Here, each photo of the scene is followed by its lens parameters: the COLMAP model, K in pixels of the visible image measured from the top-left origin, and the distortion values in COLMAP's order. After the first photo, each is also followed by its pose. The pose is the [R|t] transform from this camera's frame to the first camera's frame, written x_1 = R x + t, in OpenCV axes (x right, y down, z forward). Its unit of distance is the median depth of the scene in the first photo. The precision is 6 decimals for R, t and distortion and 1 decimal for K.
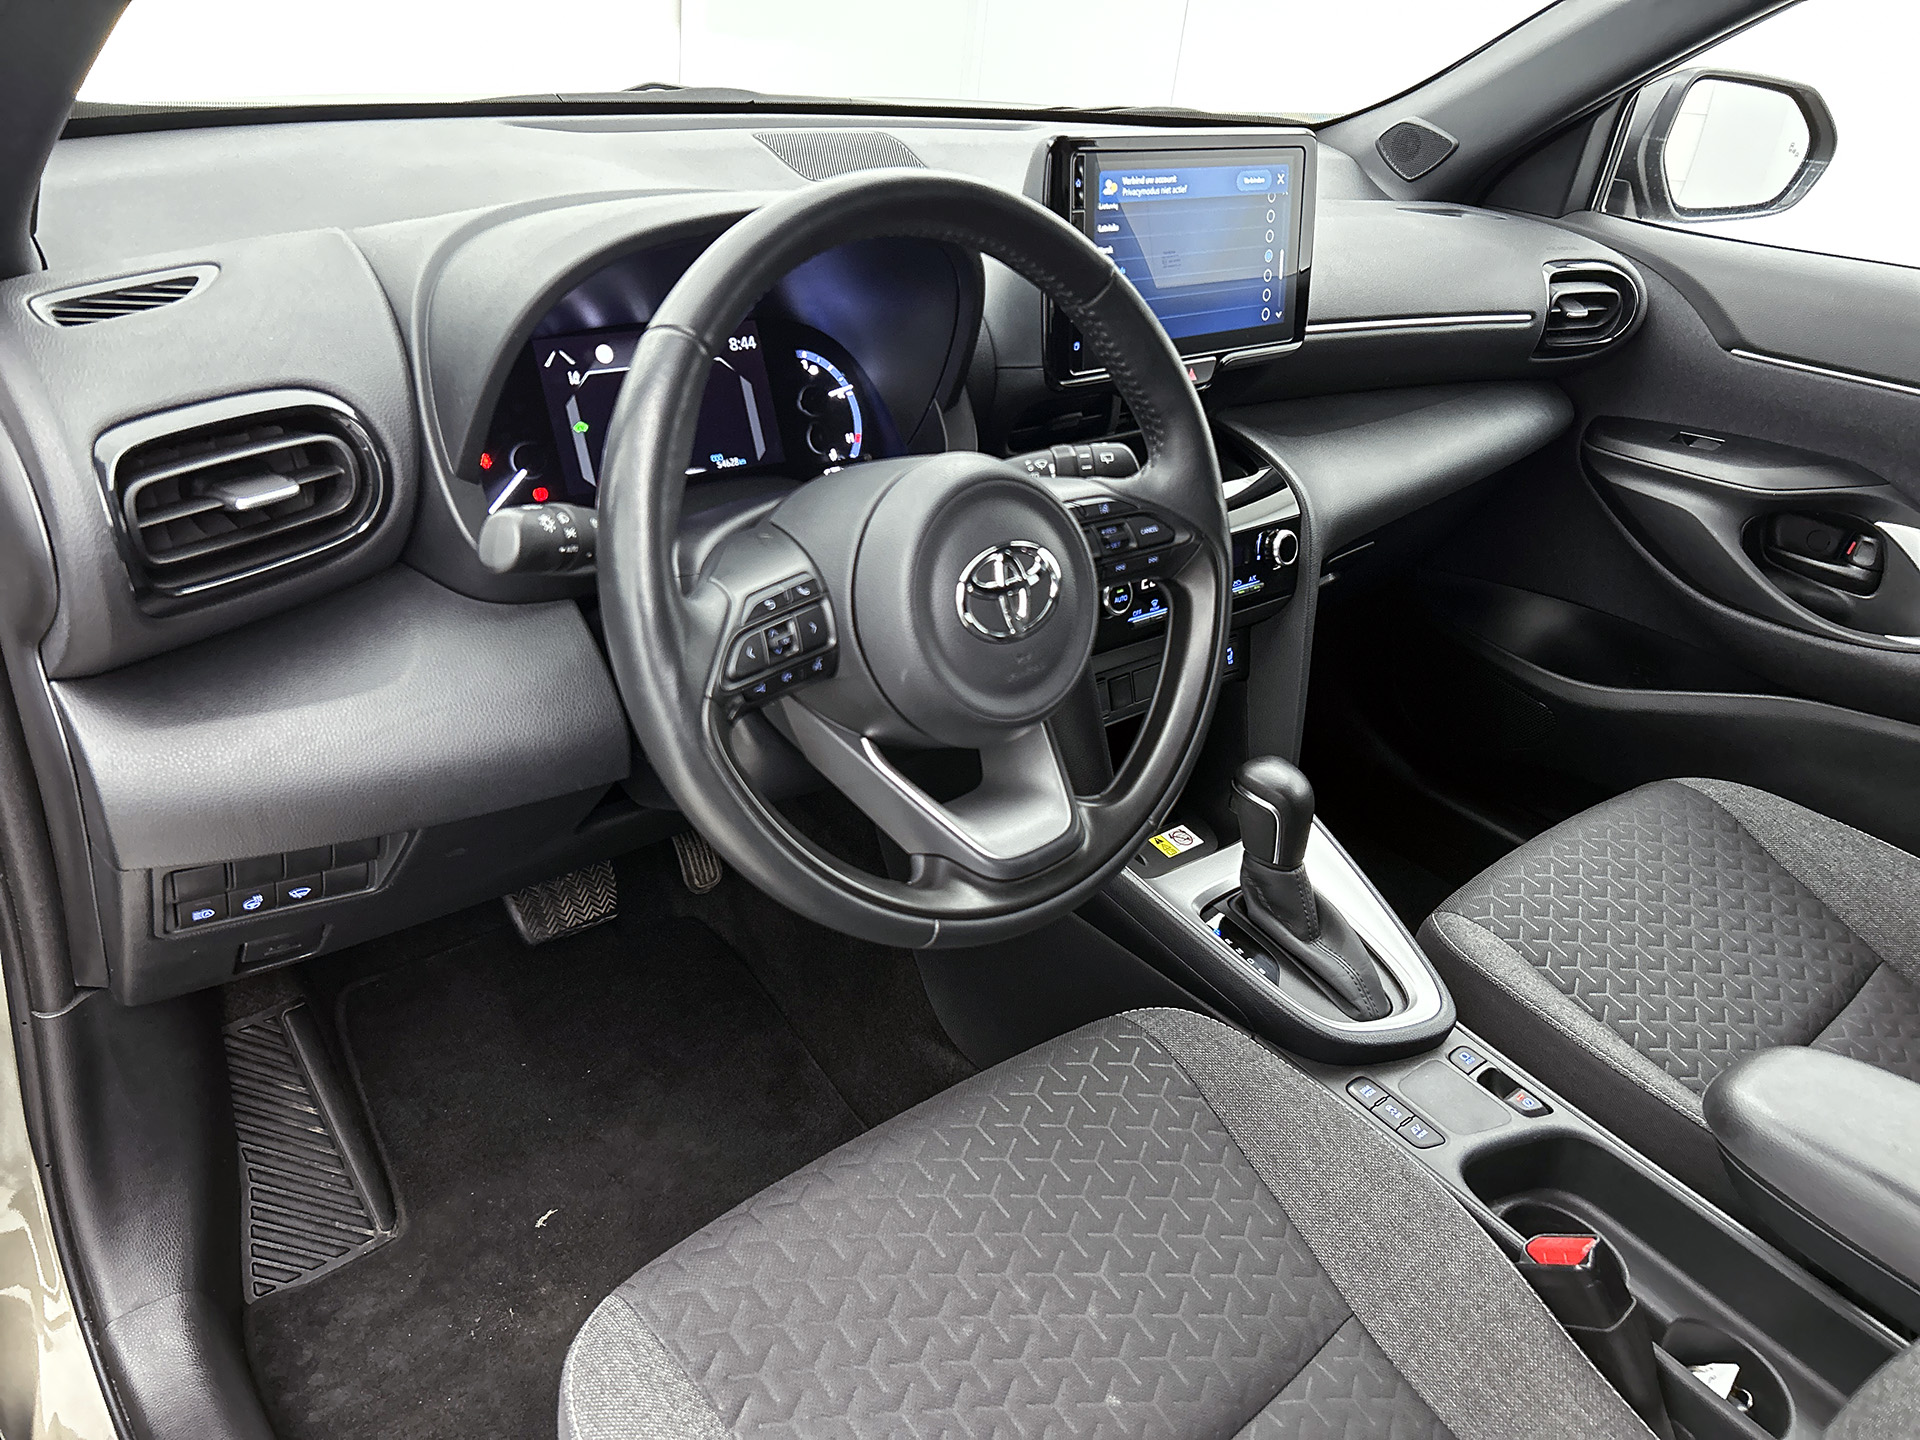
lens RADIAL K [[1460.8, 0, 960.0], [0, 1460.8, 720.0], [0, 0, 1]] dist [0.028330, -0.003577]
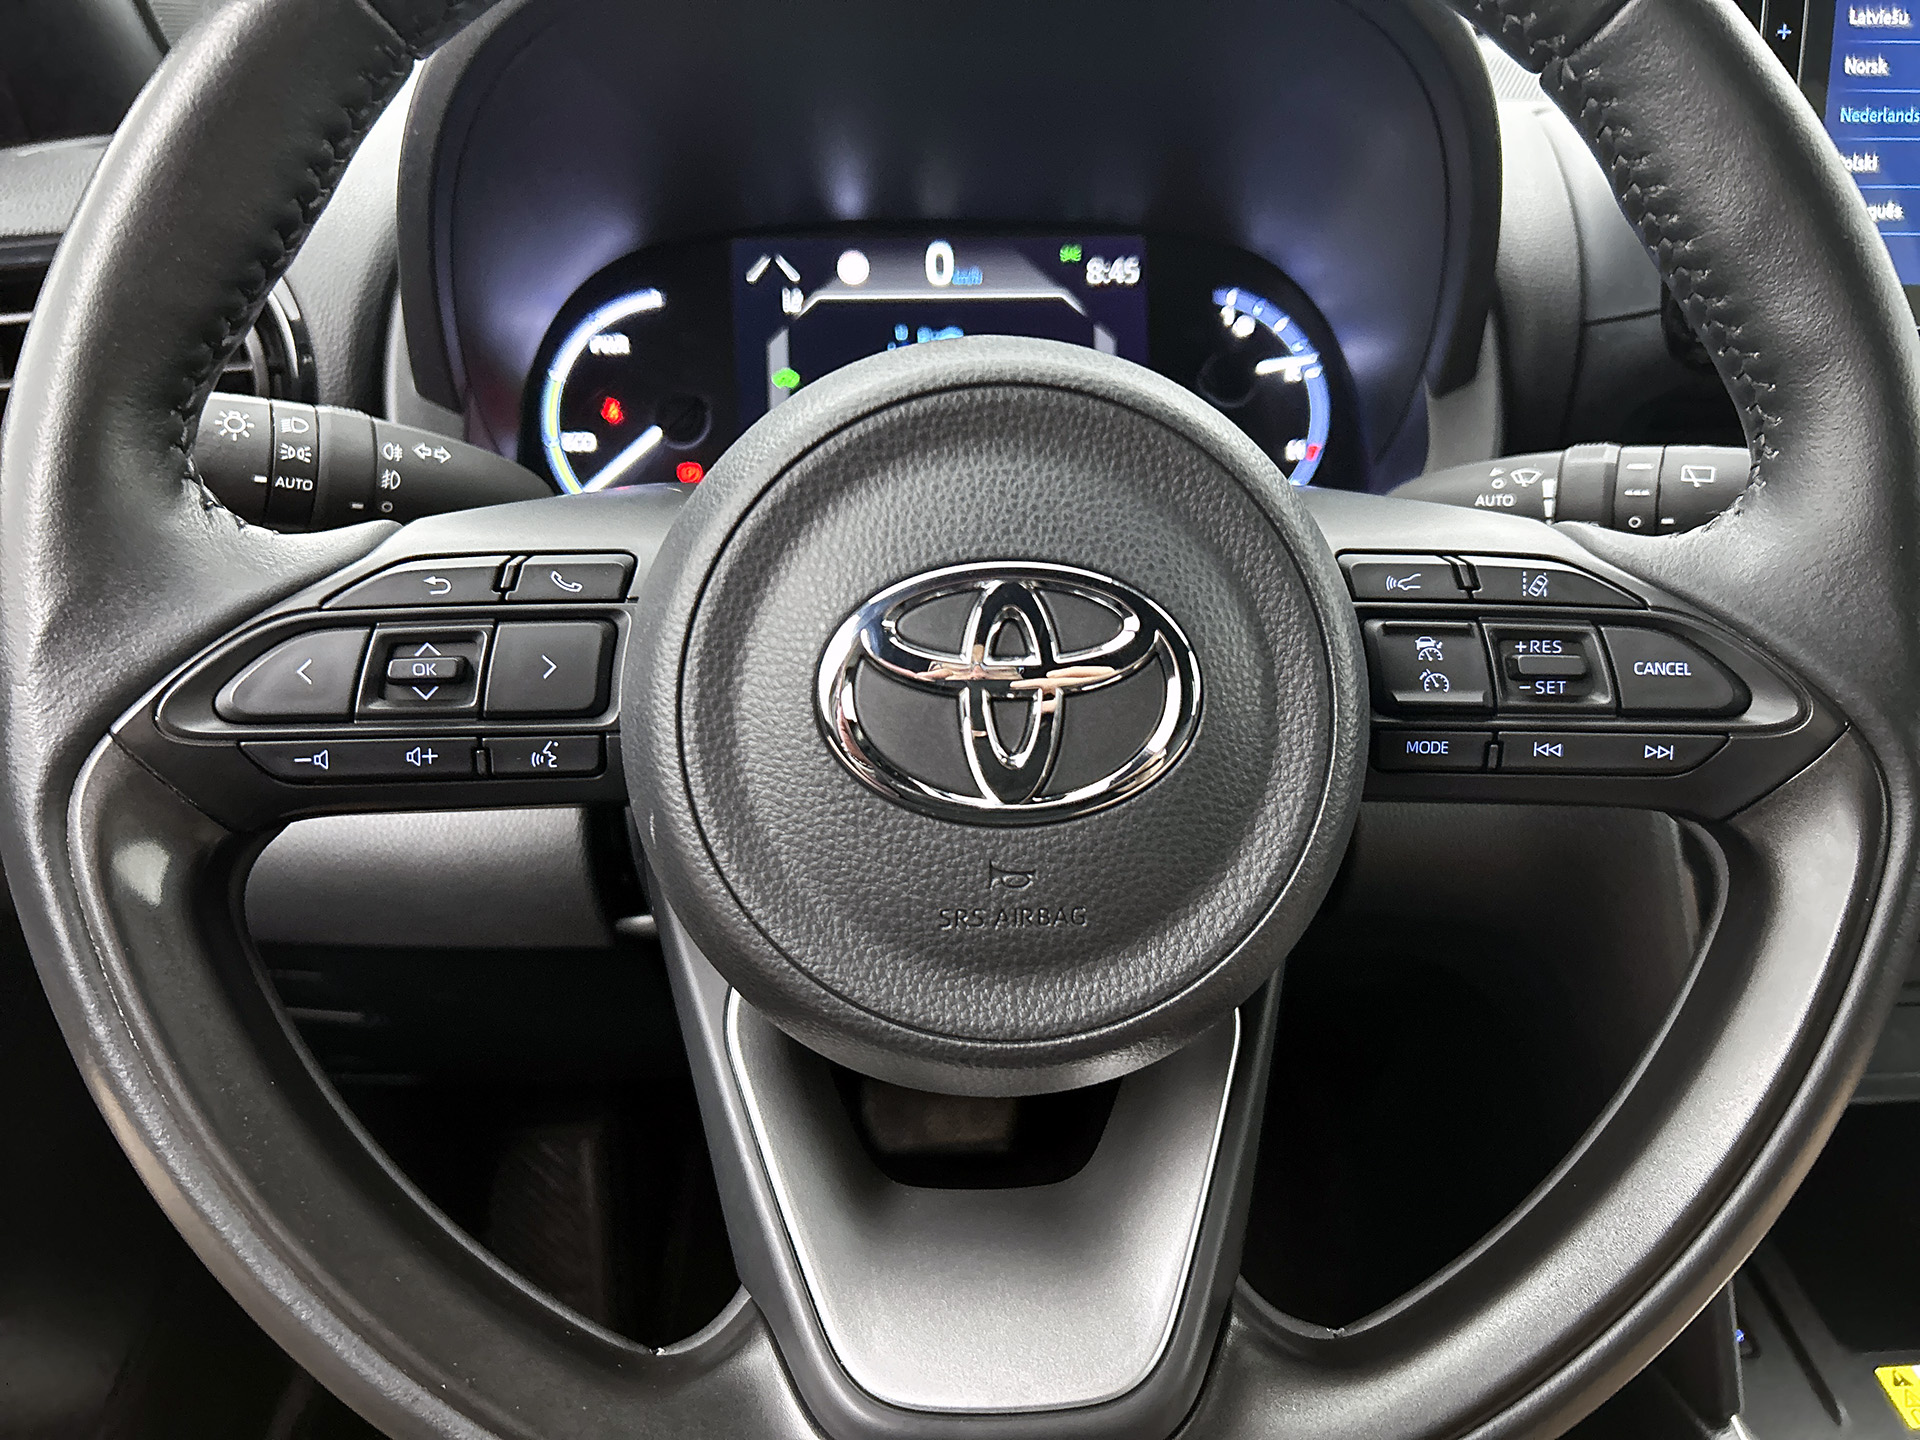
lens RADIAL K [[1394.7, 0, 997.8], [0, 1394.7, 713.5], [0, 0, 1]] dist [0.036810, -0.005939]
pose [[0.801781, 0.171332, -0.572532, 0.160979], [-0.213447, 0.976933, -0.006564, -0.067813], [0.558200, 0.127469, 0.819856, 0.518491]]
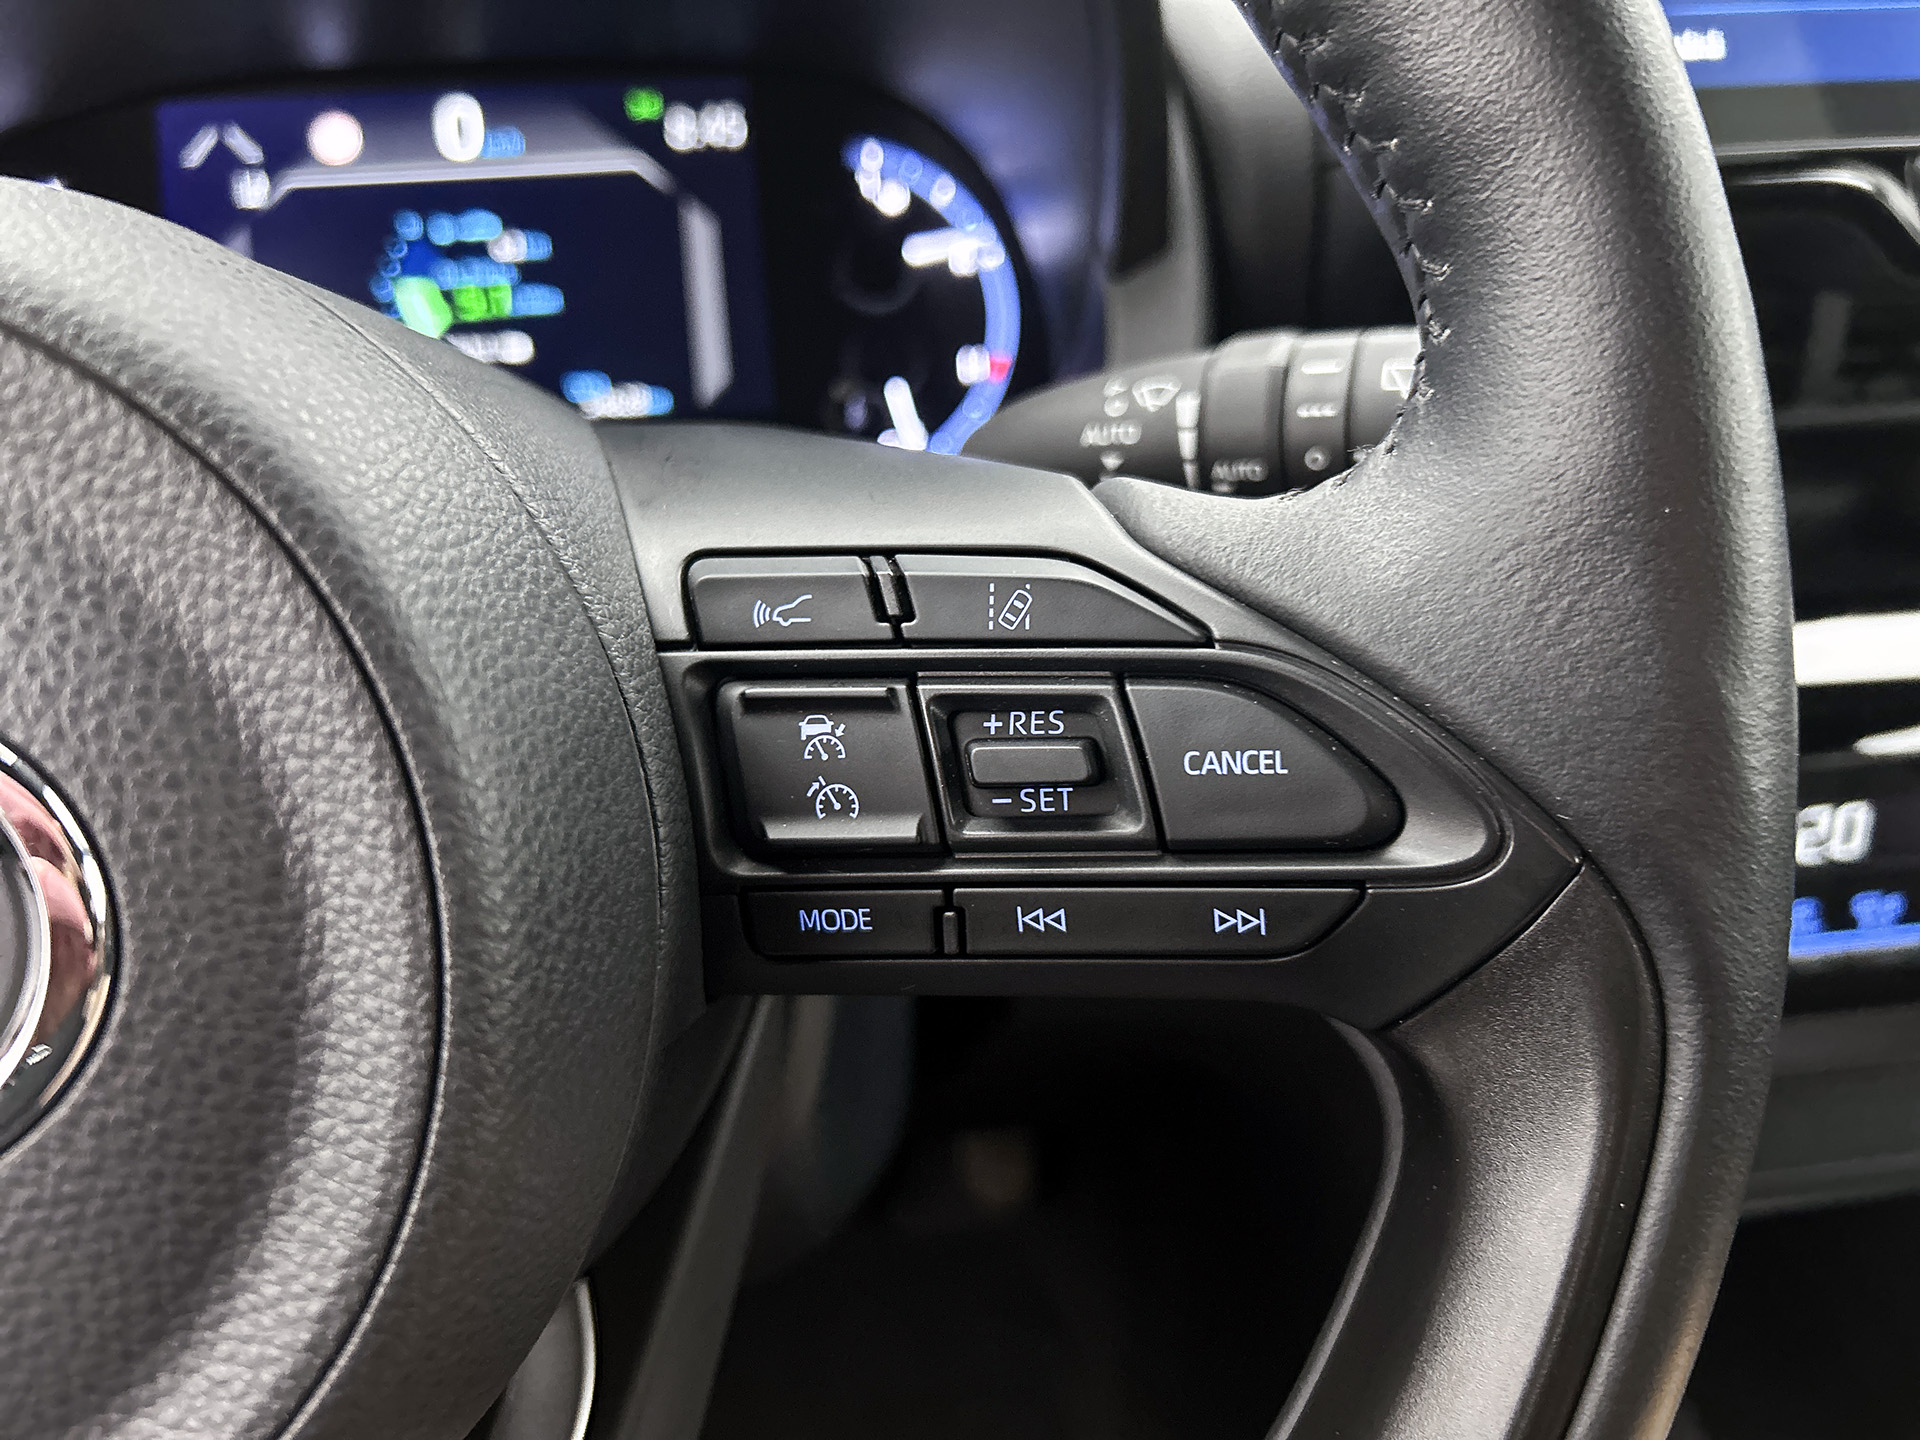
lens RADIAL K [[1421.8, 0, 960.0], [0, 1421.8, 720.0], [0, 0, 1]] dist [0.084037, -0.122352]
pose [[0.819973, 0.154523, -0.551151, 0.162731], [-0.160719, 0.986291, 0.037411, -0.111432], [0.549376, 0.057904, 0.833567, 0.679561]]
